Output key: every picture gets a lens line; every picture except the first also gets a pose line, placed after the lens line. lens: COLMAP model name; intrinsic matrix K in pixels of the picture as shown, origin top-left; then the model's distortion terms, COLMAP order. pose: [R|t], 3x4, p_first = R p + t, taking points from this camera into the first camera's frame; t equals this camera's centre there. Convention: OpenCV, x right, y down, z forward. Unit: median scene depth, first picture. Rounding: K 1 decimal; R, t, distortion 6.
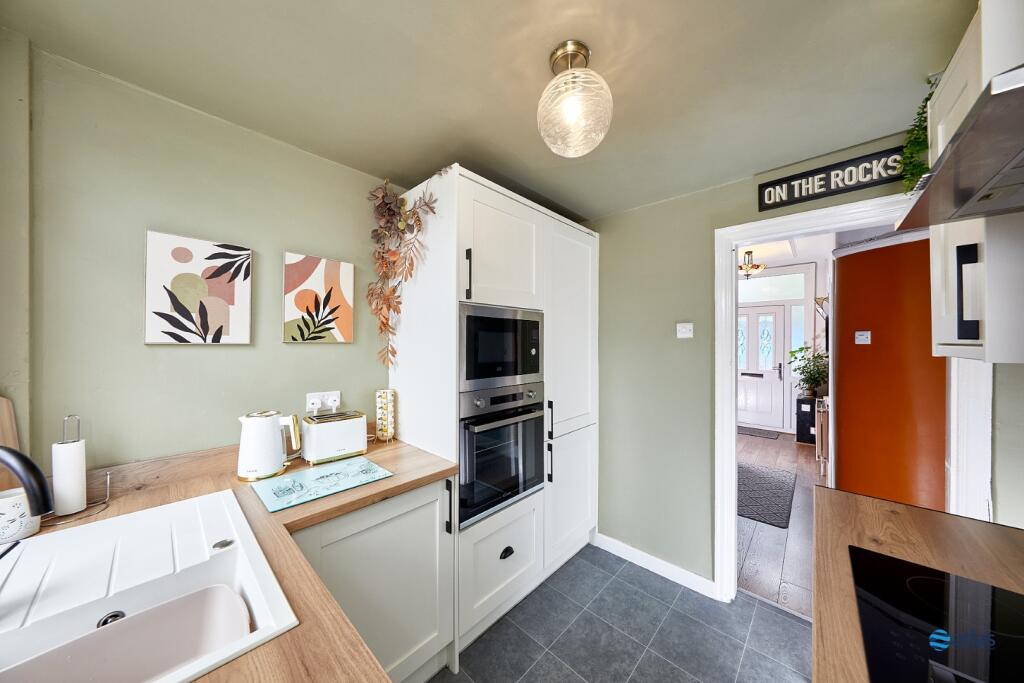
lens RADIAL K [[331.1, 0, 478.3], [0, 331.1, 339.4], [0, 0, 1]] dist [0.011053, 0.000068]
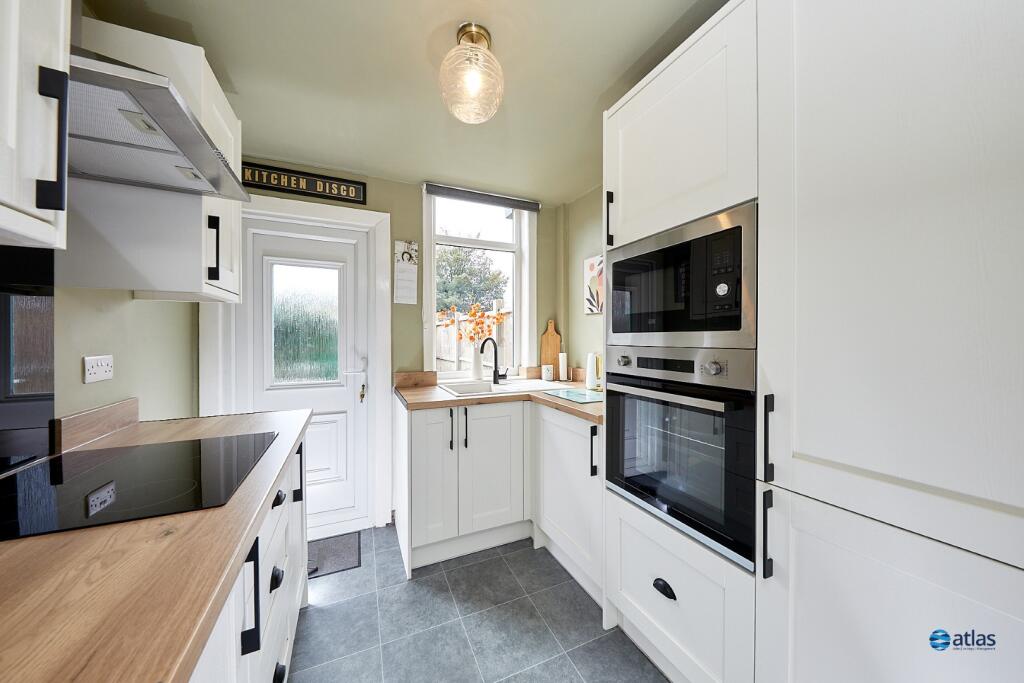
lens RADIAL K [[348.5, 0, 510.7], [0, 348.5, 341.3], [0, 0, 1]] dist [0.013473, -0.000089]
pose [[-0.343776, 0.001144, -0.939051, 1.121442], [-0.001217, 0.999998, 0.001664, 0.166527], [0.939051, 0.001715, -0.343774, 1.222375]]
